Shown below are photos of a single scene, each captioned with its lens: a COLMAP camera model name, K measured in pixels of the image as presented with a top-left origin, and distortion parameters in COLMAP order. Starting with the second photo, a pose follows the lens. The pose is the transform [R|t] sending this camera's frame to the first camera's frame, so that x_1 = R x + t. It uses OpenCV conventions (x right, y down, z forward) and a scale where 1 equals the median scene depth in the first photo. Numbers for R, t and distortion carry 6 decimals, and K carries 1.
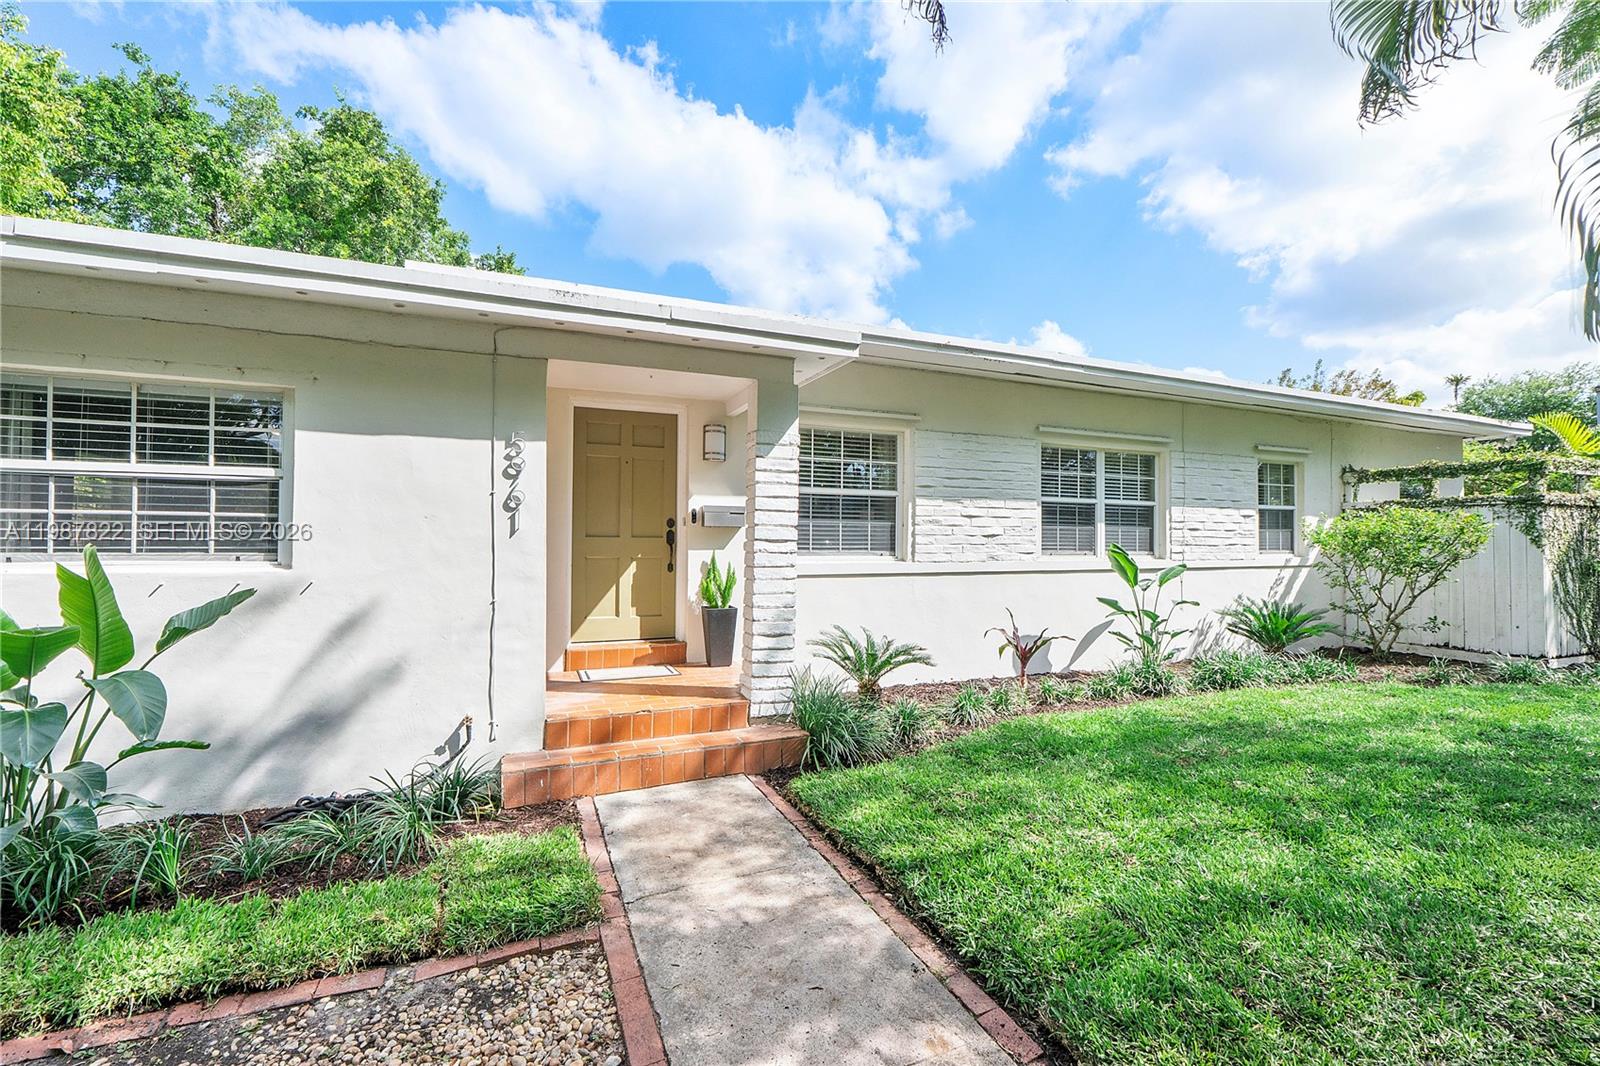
lens RADIAL K [[680.7, 0, 800.4], [0, 680.7, 533.2], [0, 0, 1]] dist [-0.006158, -0.000804]
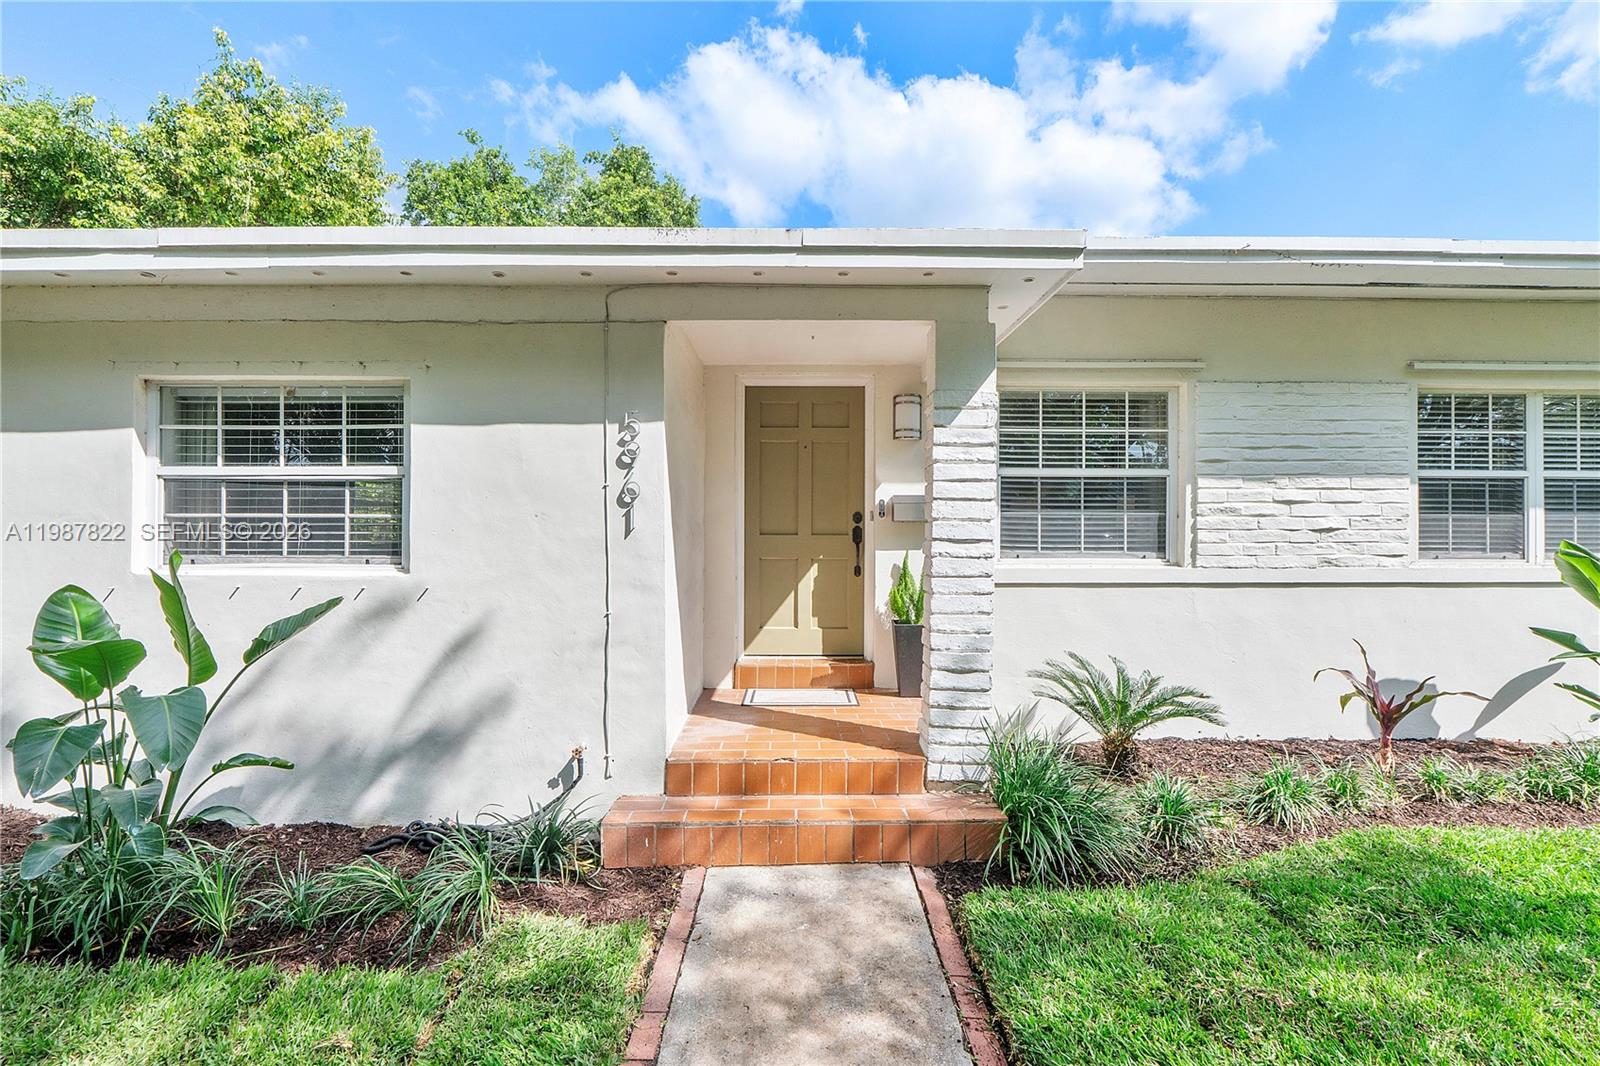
lens RADIAL K [[680.7, 0, 800.5], [0, 680.7, 530.4], [0, 0, 1]] dist [-0.006158, -0.000804]
pose [[0.924718, -0.005446, -0.380613, 0.079067], [0.008086, 0.999953, 0.005340, -0.005496], [0.380566, -0.008016, 0.924719, 0.262295]]
